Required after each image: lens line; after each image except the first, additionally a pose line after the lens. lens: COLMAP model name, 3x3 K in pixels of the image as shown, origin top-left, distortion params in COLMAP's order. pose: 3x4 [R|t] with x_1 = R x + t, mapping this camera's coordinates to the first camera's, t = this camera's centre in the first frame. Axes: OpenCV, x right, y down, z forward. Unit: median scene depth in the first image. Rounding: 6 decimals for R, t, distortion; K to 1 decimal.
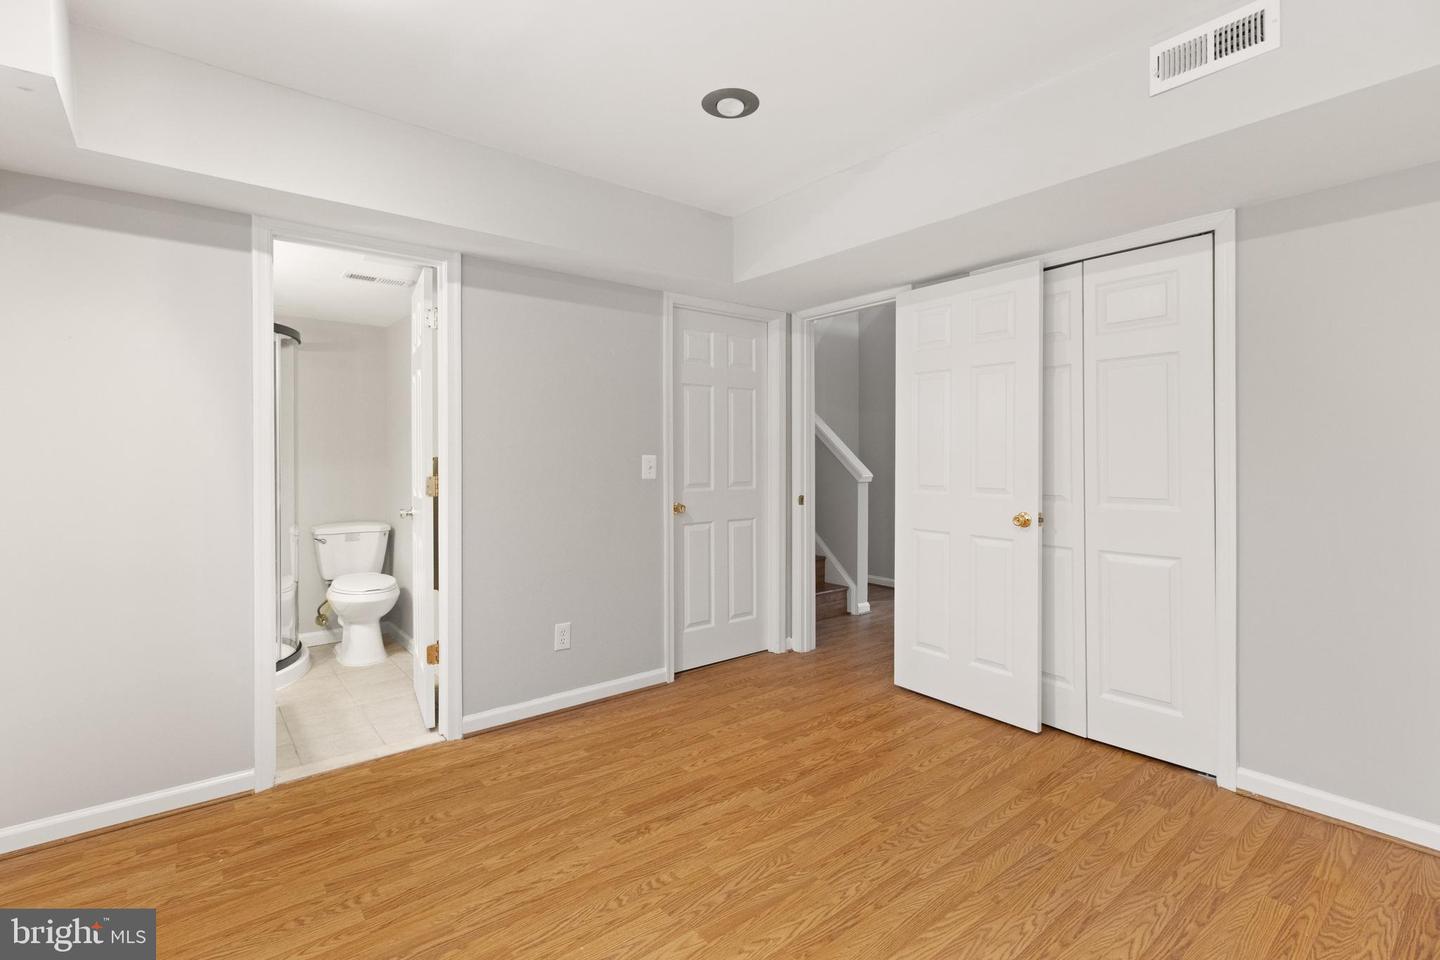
lens RADIAL K [[665.3, 0, 749.3], [0, 665.3, 456.1], [0, 0, 1]] dist [0.004447, -0.001195]
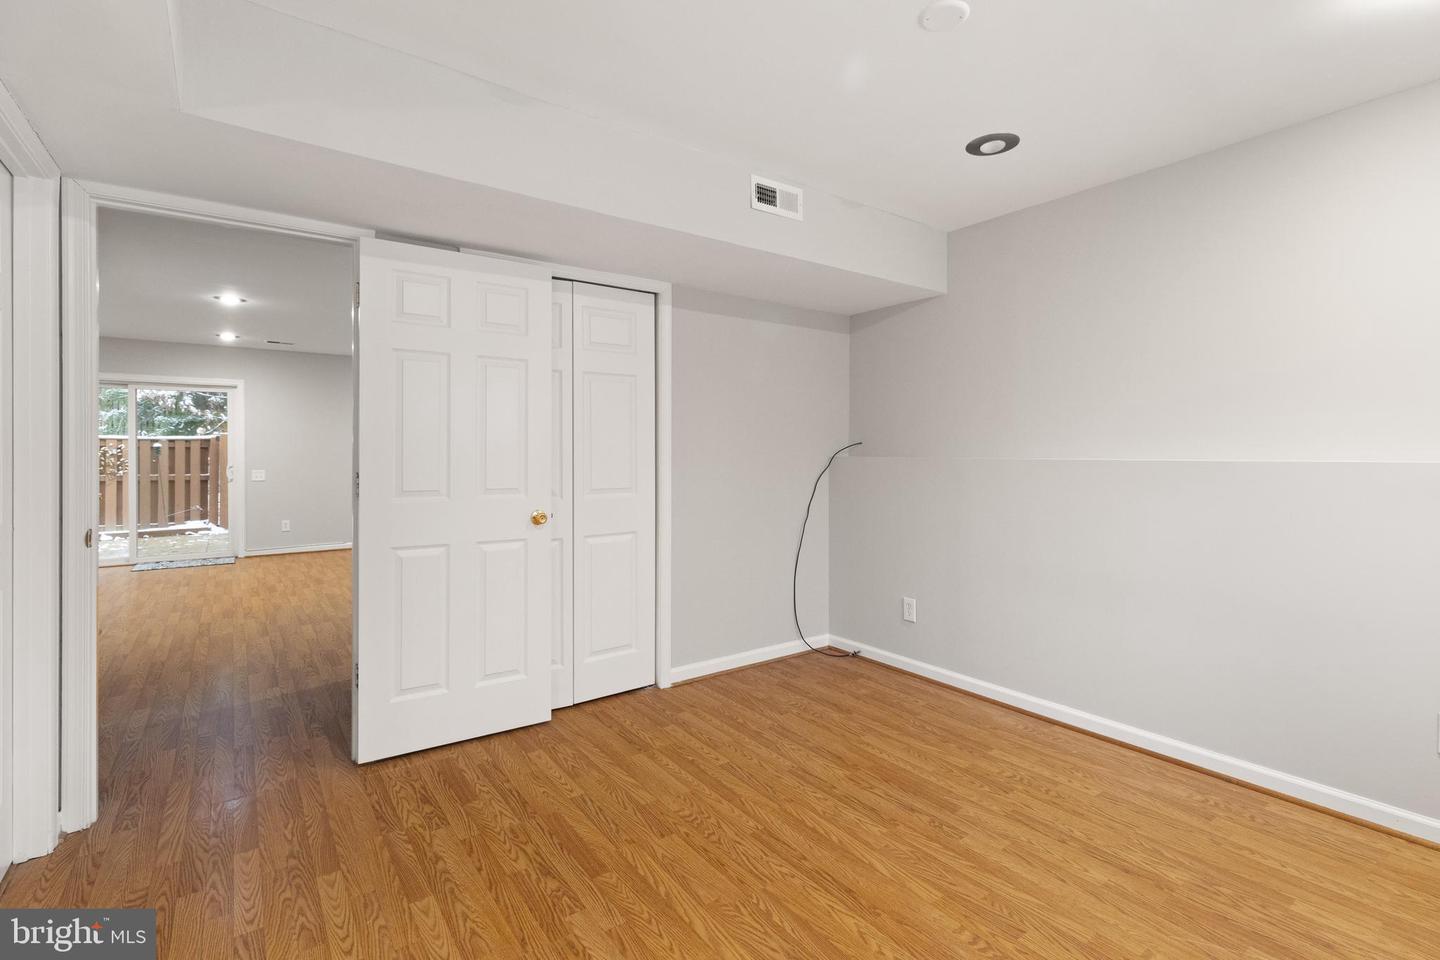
lens RADIAL K [[665.3, 0, 698.4], [0, 665.3, 453.5], [0, 0, 1]] dist [0.004447, -0.001195]
pose [[0.088432, 0.004274, 0.996073, -0.684194], [0.003207, 0.999984, -0.004576, 0.004782], [-0.996077, 0.003599, 0.088416, 0.789313]]
